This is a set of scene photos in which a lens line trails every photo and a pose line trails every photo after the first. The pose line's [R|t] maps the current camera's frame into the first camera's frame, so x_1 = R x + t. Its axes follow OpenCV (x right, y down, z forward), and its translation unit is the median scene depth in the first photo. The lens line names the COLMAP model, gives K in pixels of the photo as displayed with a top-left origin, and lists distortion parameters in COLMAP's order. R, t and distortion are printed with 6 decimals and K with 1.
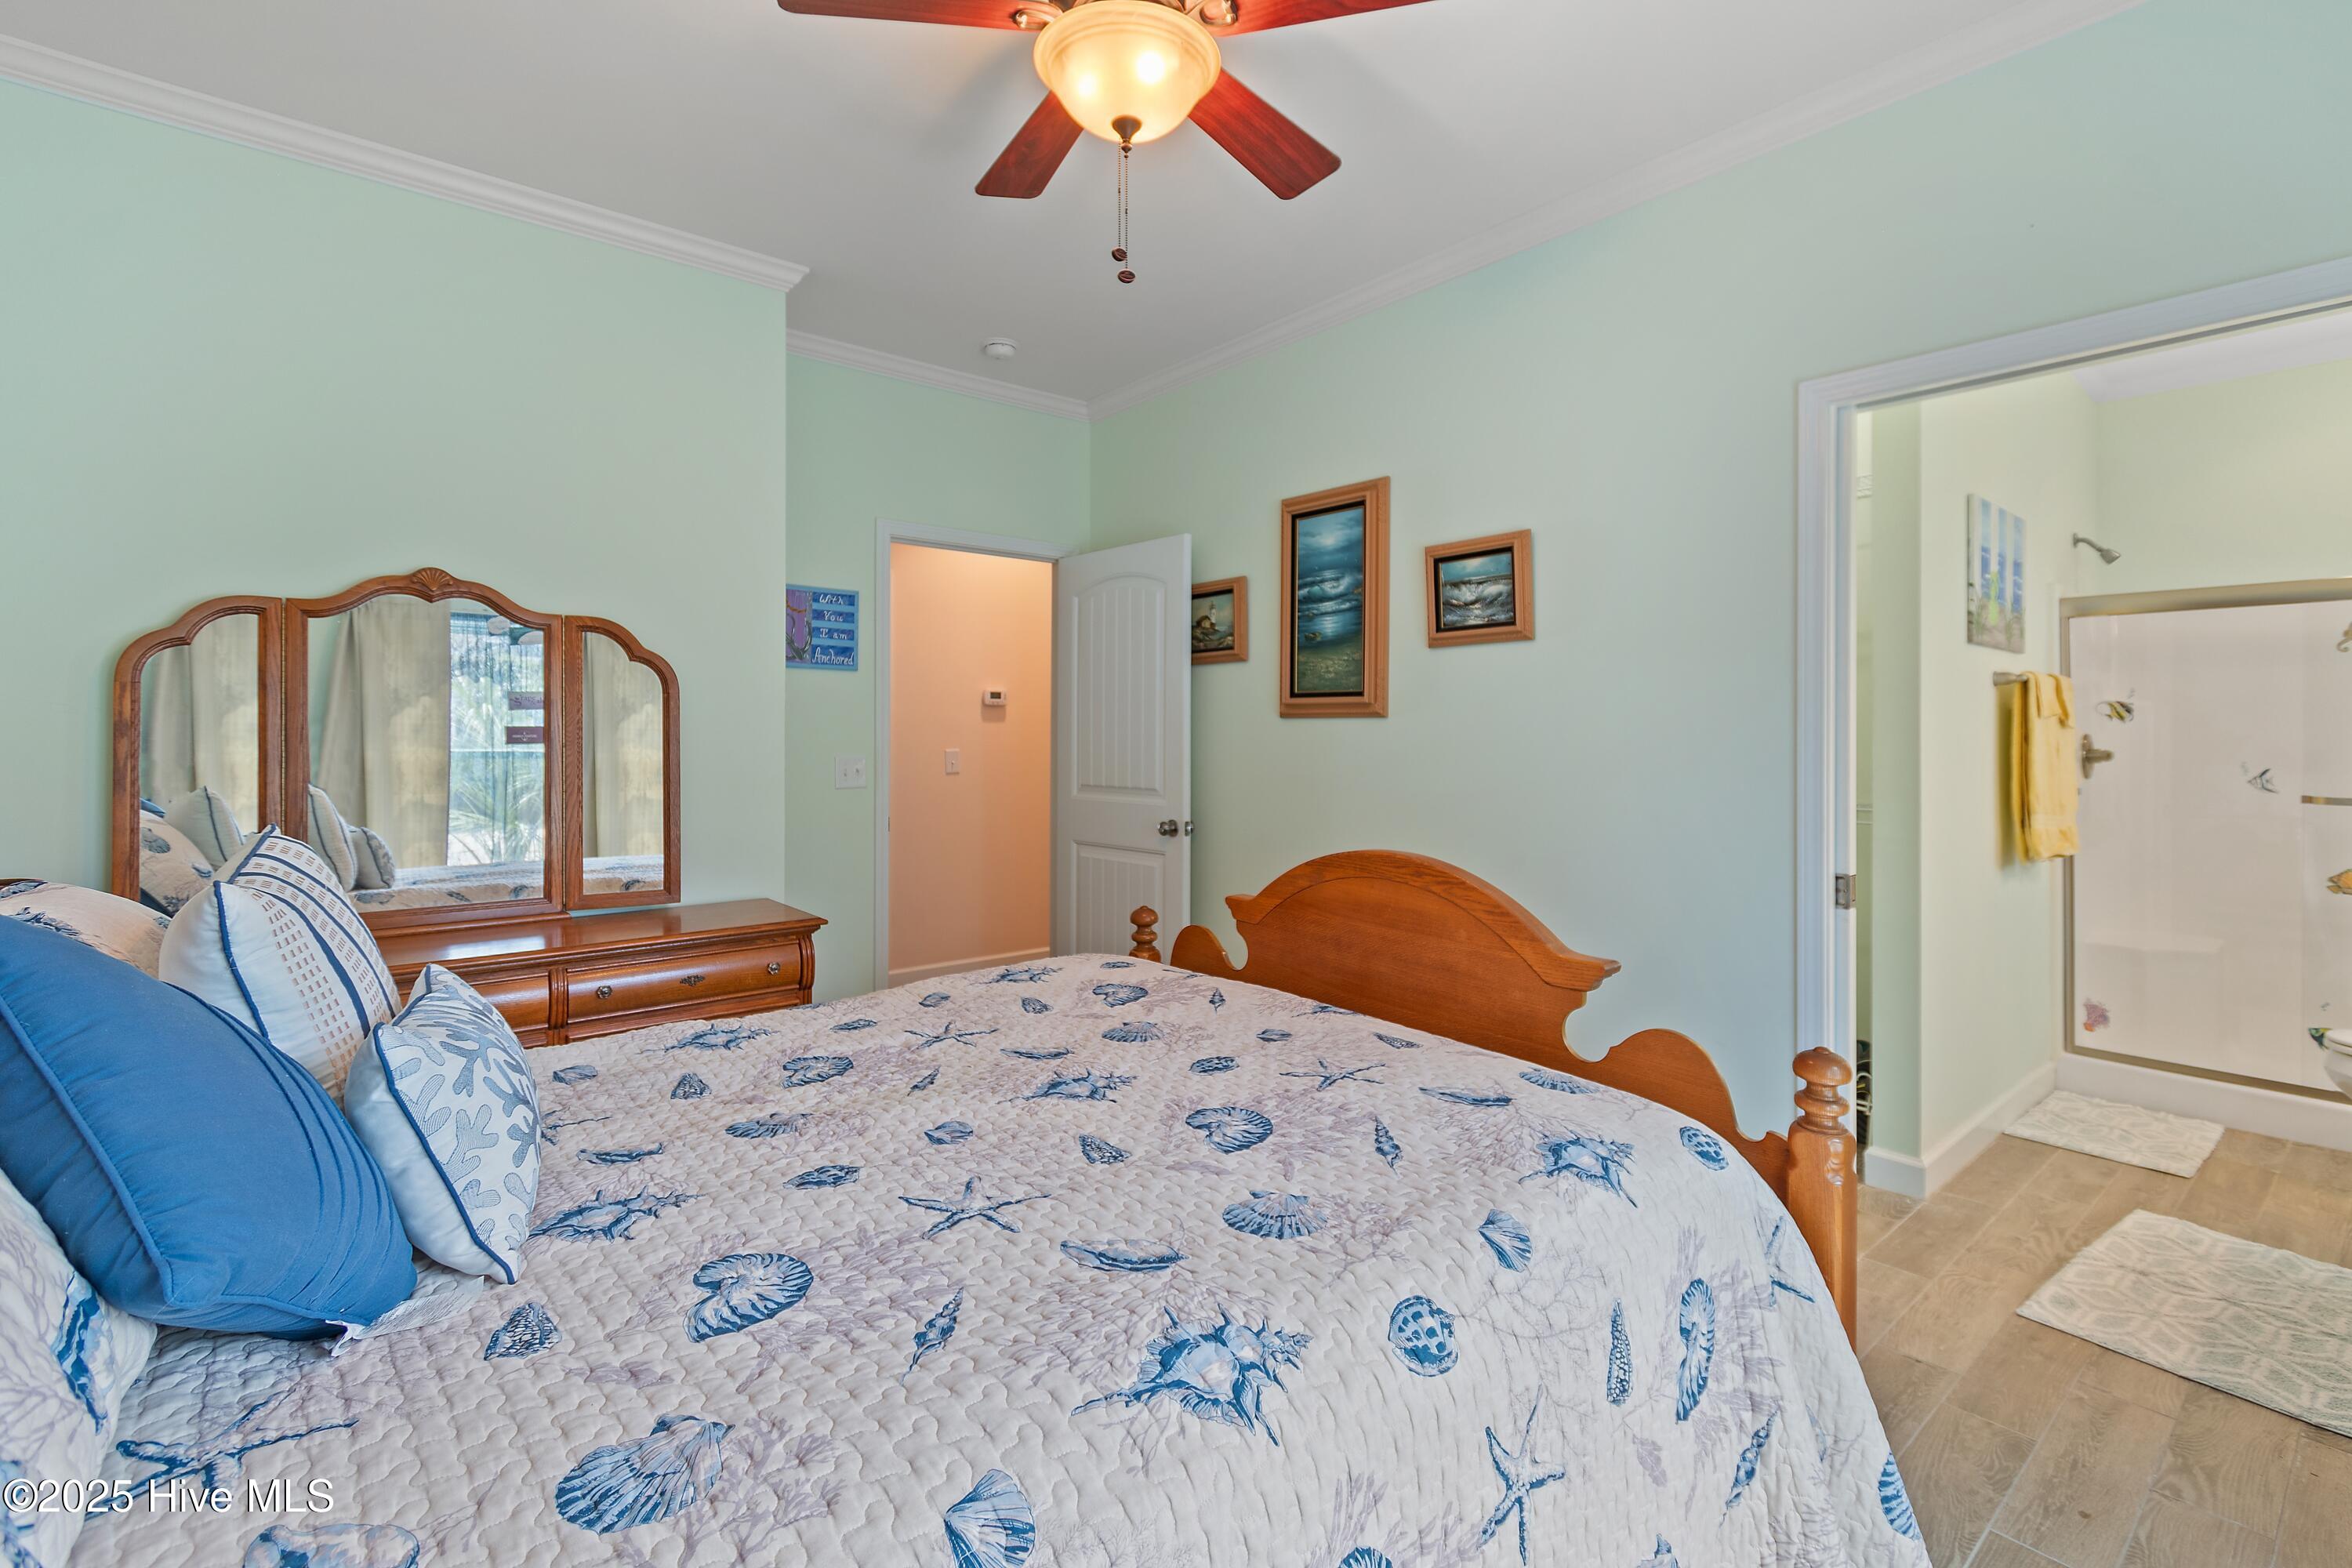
lens RADIAL K [[1039.1, 0, 1193.0], [0, 1039.1, 751.5], [0, 0, 1]] dist [-0.001308, 0.000509]
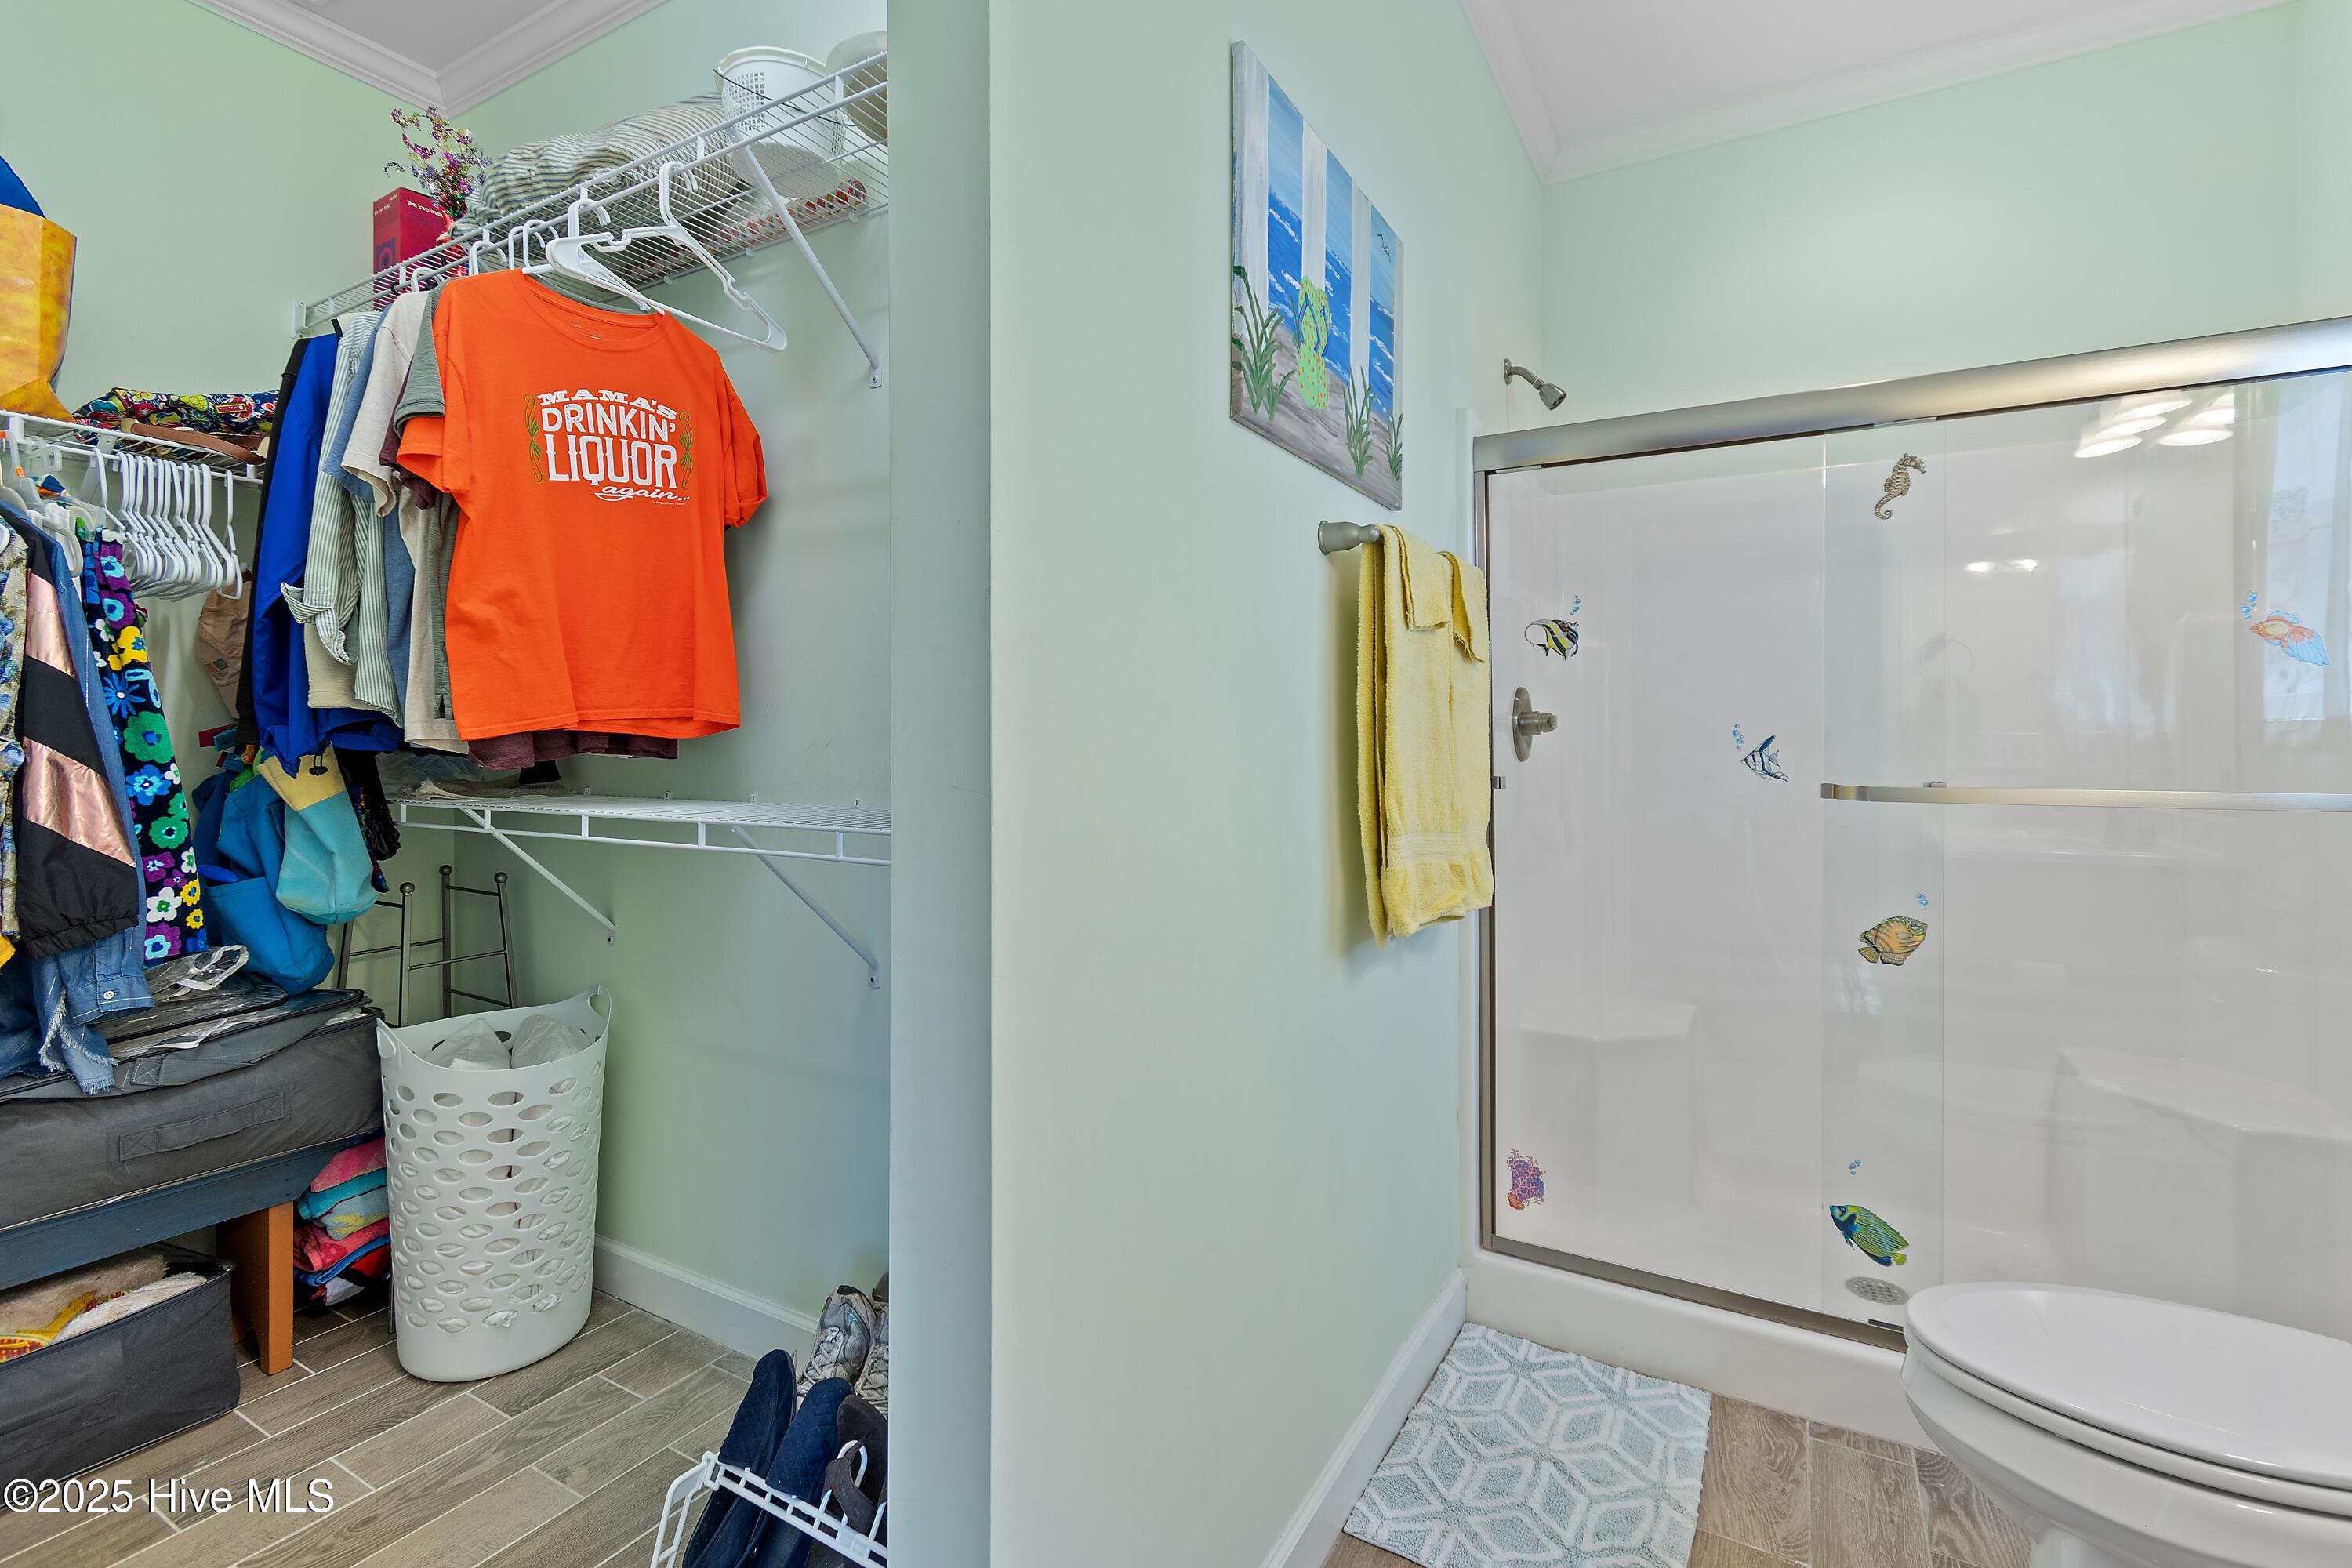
lens RADIAL K [[1039.1, 0, 1177.8], [0, 1039.1, 765.1], [0, 0, 1]] dist [-0.001308, 0.000509]
pose [[0.939434, -0.013110, 0.342480, 0.551987], [0.007528, 0.999816, 0.017620, 0.019864], [-0.342648, -0.013975, 0.939360, 0.592477]]
